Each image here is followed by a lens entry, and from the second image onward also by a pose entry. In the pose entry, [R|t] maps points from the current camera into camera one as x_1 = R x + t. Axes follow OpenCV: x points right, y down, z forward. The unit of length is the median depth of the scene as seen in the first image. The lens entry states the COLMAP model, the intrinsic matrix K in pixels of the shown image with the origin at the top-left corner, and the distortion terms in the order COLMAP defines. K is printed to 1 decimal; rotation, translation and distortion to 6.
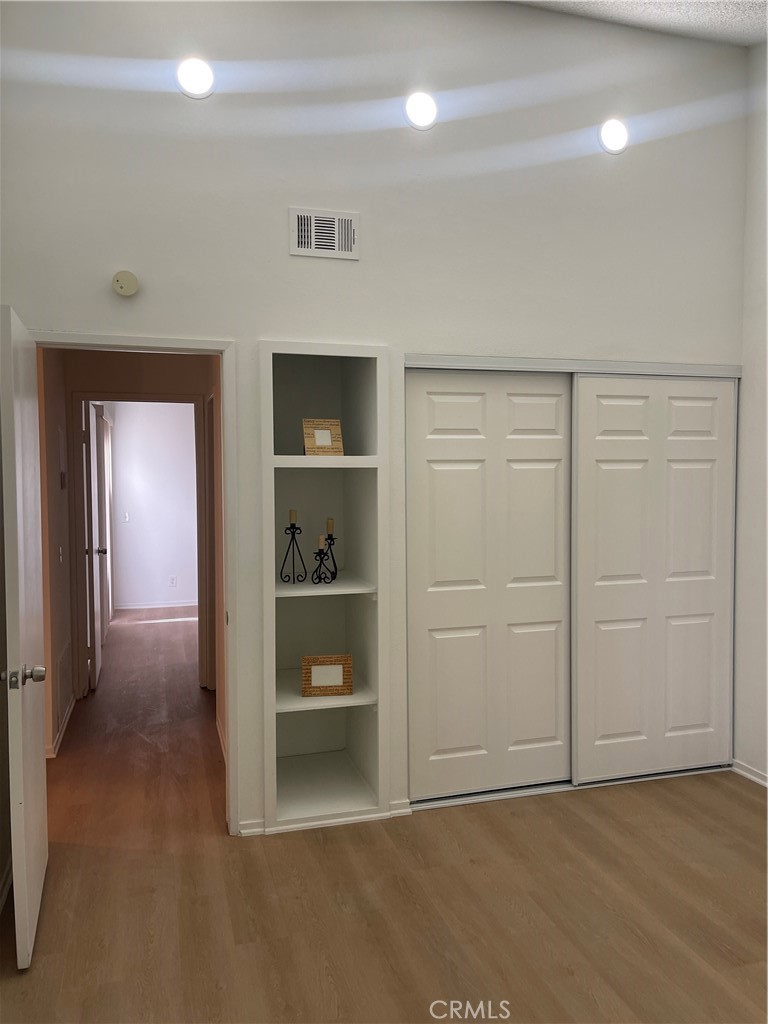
lens RADIAL K [[776.1, 0, 388.5], [0, 776.1, 513.7], [0, 0, 1]] dist [0.066861, -0.083174]
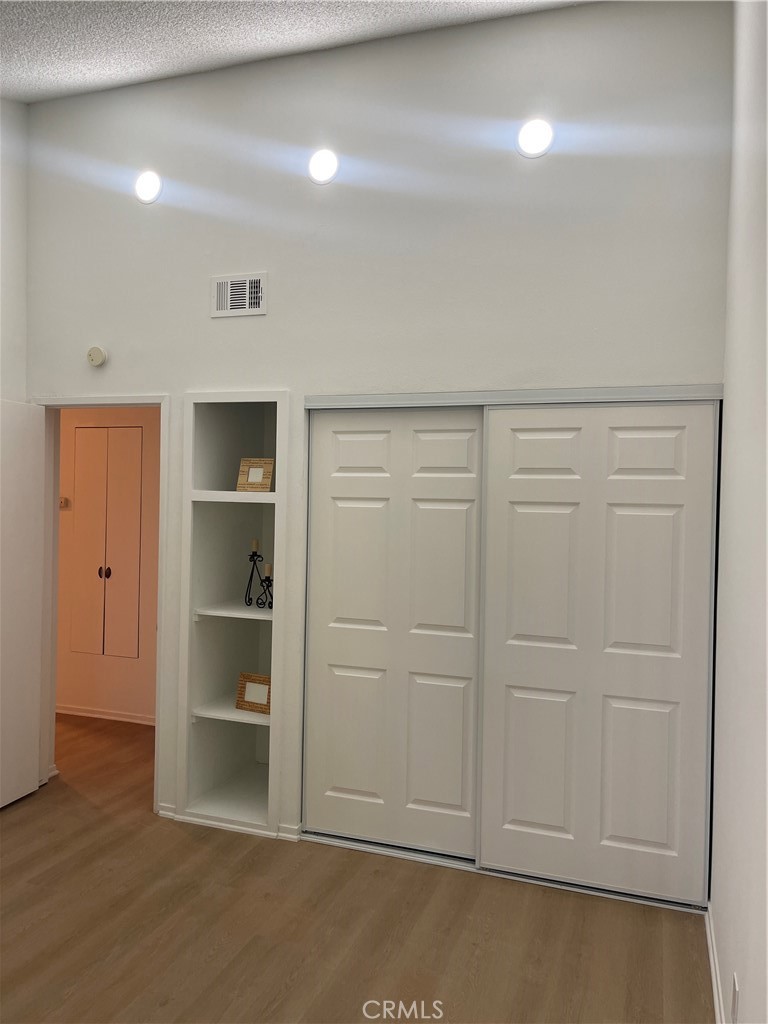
lens RADIAL K [[776.1, 0, 388.5], [0, 776.1, 513.7], [0, 0, 1]] dist [0.066861, -0.083174]
pose [[0.808279, 0.033307, -0.587856, 0.717663], [-0.058019, 0.998045, -0.023226, -0.028223], [0.585934, 0.052880, 0.808632, 0.218277]]
